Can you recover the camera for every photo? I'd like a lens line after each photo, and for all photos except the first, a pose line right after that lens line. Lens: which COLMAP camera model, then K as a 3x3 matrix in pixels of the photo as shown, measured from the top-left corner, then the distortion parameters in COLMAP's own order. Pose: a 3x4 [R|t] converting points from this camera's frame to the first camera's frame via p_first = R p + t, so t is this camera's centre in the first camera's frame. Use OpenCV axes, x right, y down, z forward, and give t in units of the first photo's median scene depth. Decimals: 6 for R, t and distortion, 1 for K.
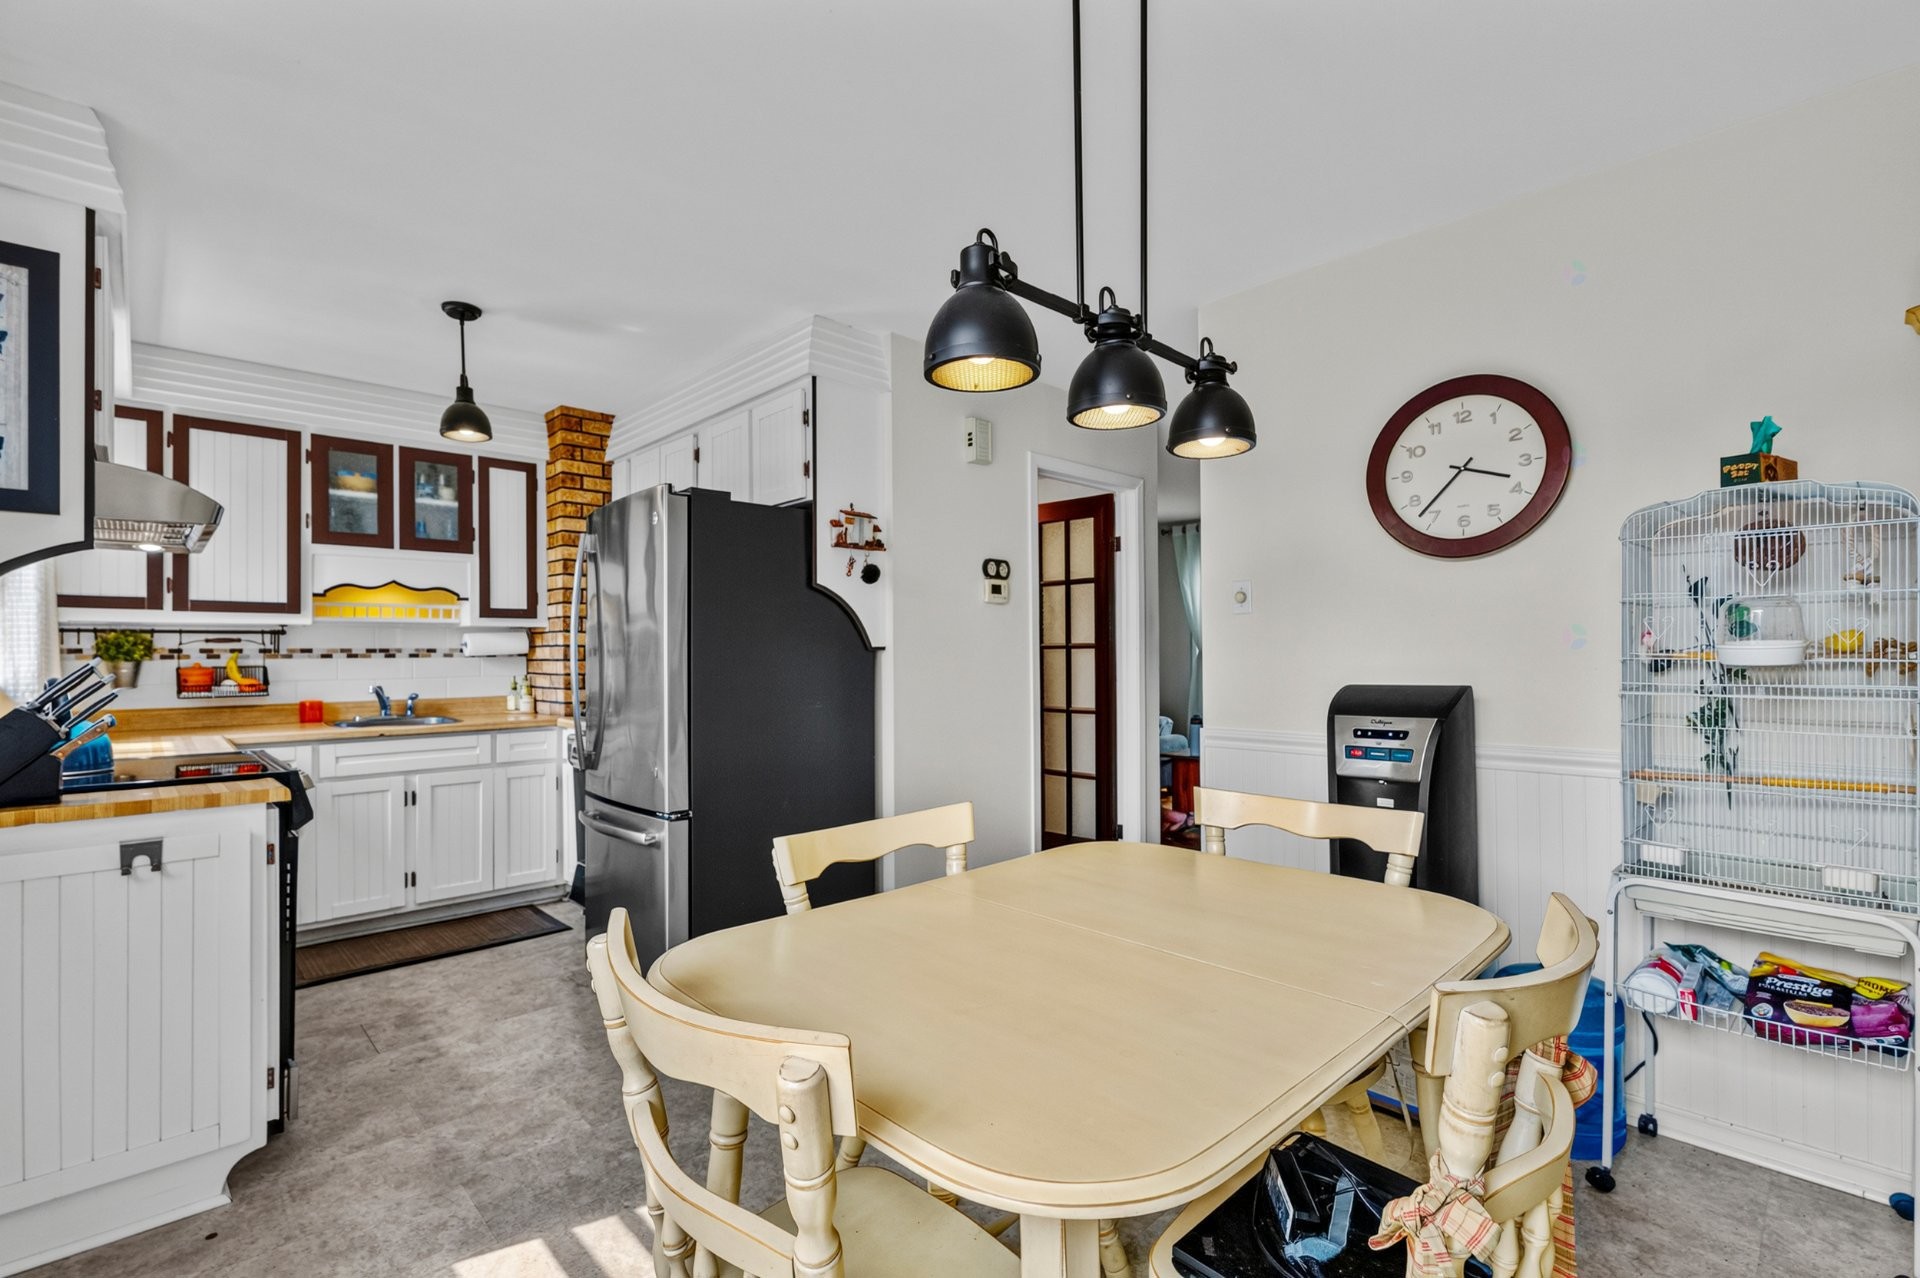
lens RADIAL K [[867.4, 0, 966.6], [0, 867.4, 646.7], [0, 0, 1]] dist [0.002884, -0.000396]
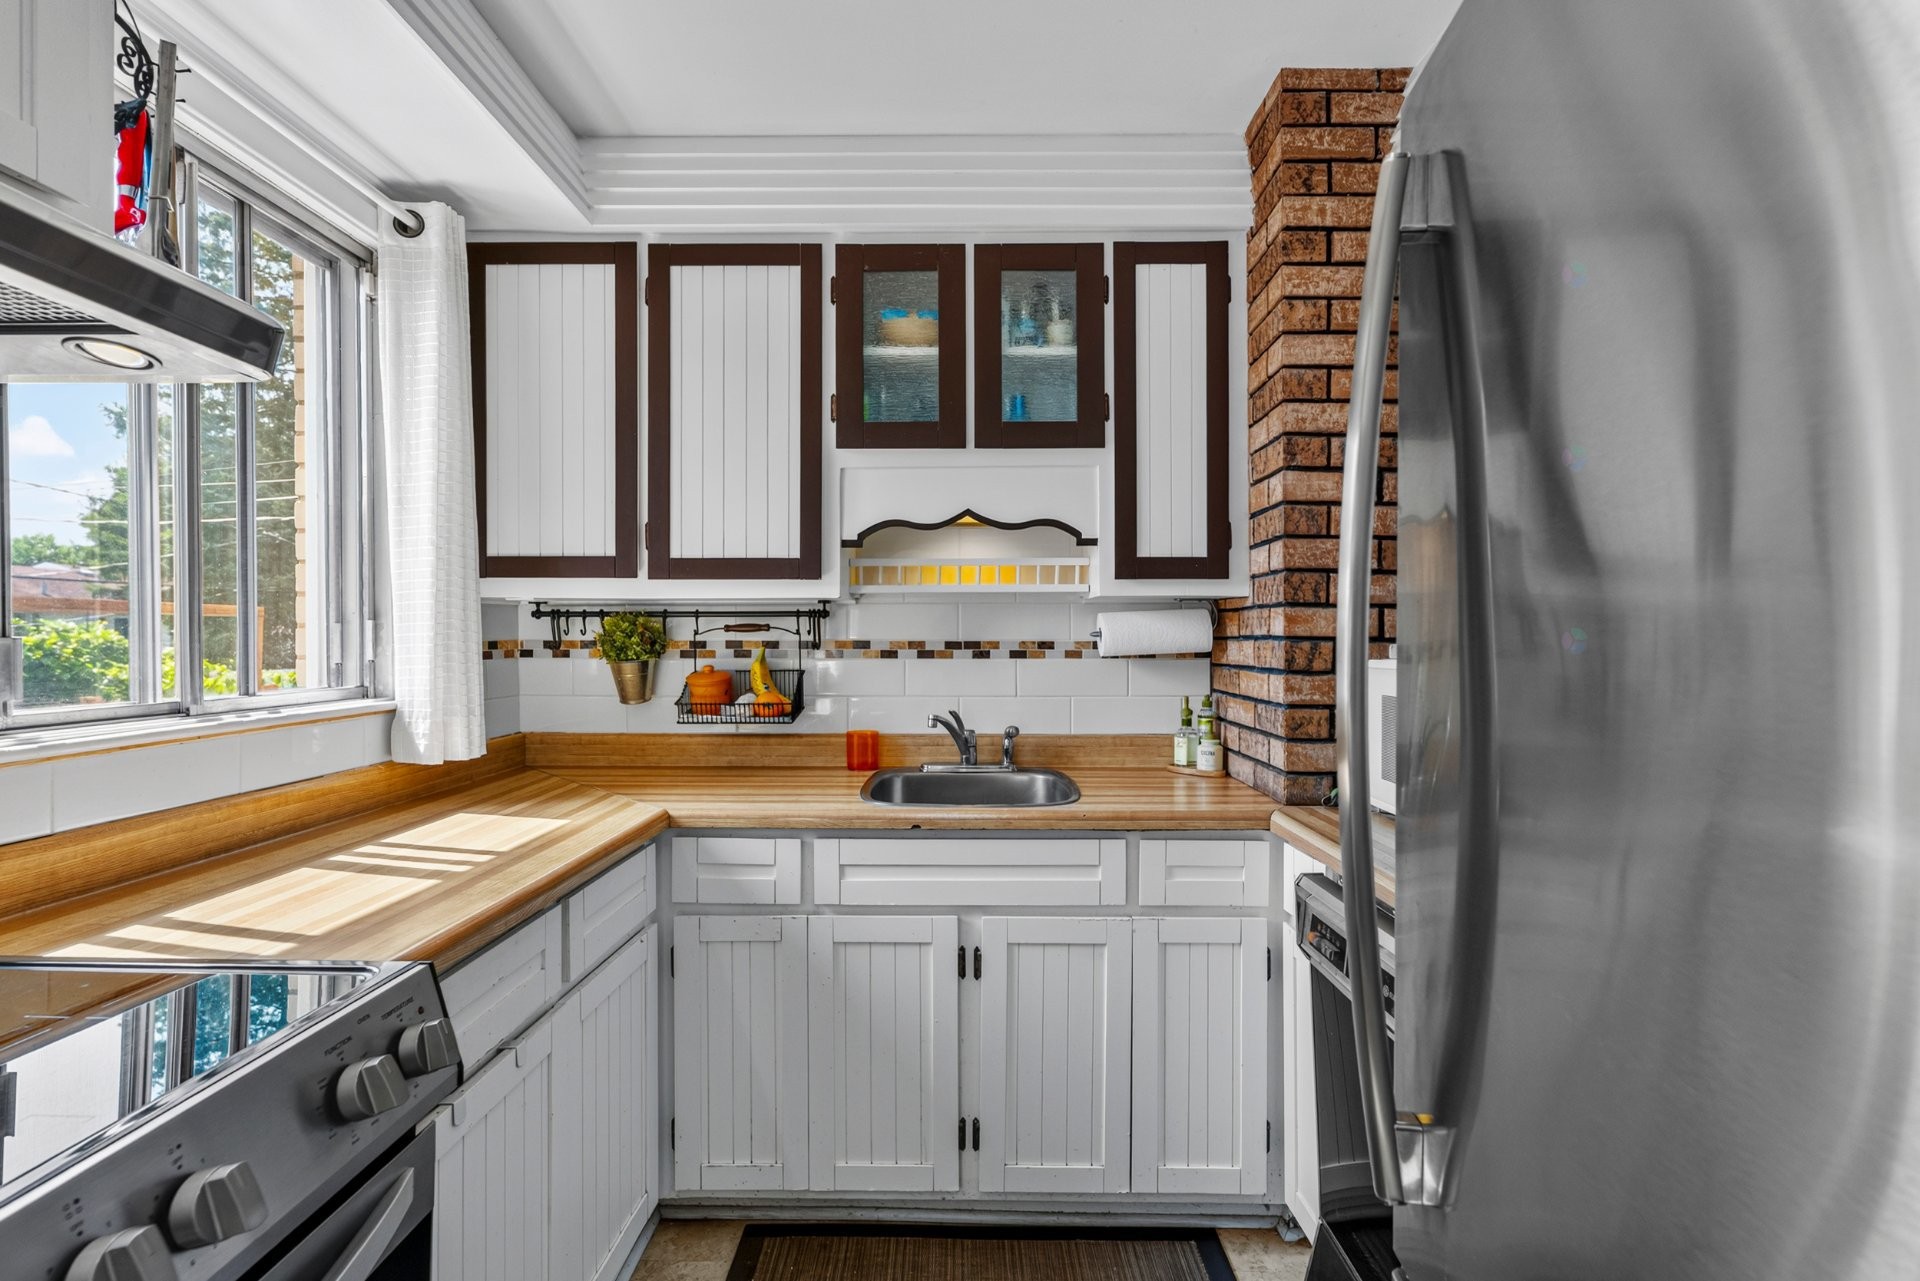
lens RADIAL K [[867.4, 0, 961.4], [0, 867.4, 640.0], [0, 0, 1]] dist [0.002884, -0.000396]
pose [[0.713937, 0.008019, -0.700164, -0.315584], [-0.000407, 0.999939, 0.011037, -0.005380], [0.700209, -0.007594, 0.713897, 0.660548]]
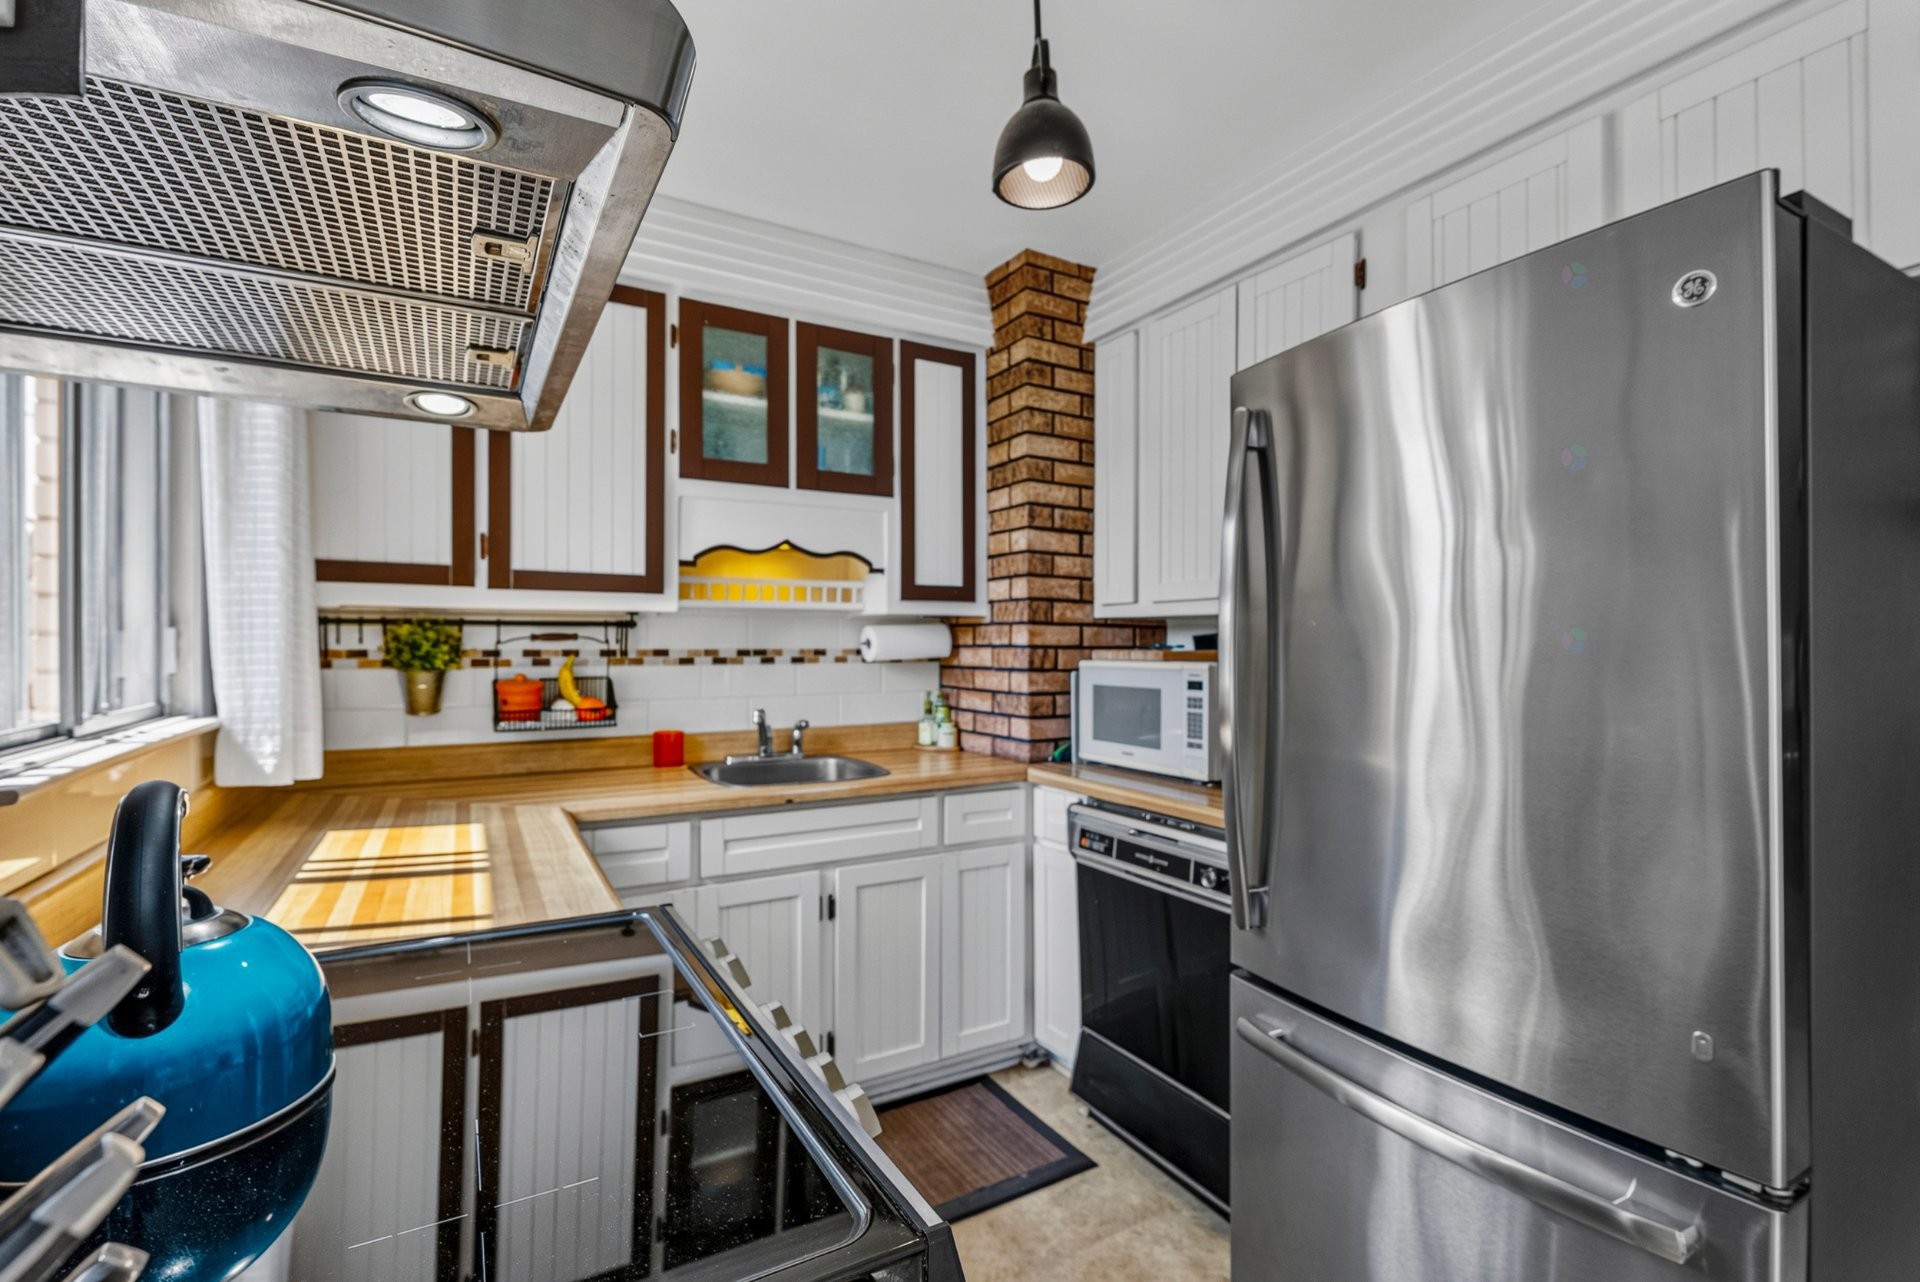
lens RADIAL K [[867.4, 0, 953.1], [0, 867.4, 640.9], [0, 0, 1]] dist [0.002884, -0.000396]
pose [[0.970059, 0.006140, -0.242792, -0.414909], [-0.005045, 0.999974, 0.005132, -0.008926], [0.242817, -0.003753, 0.970065, 0.451537]]
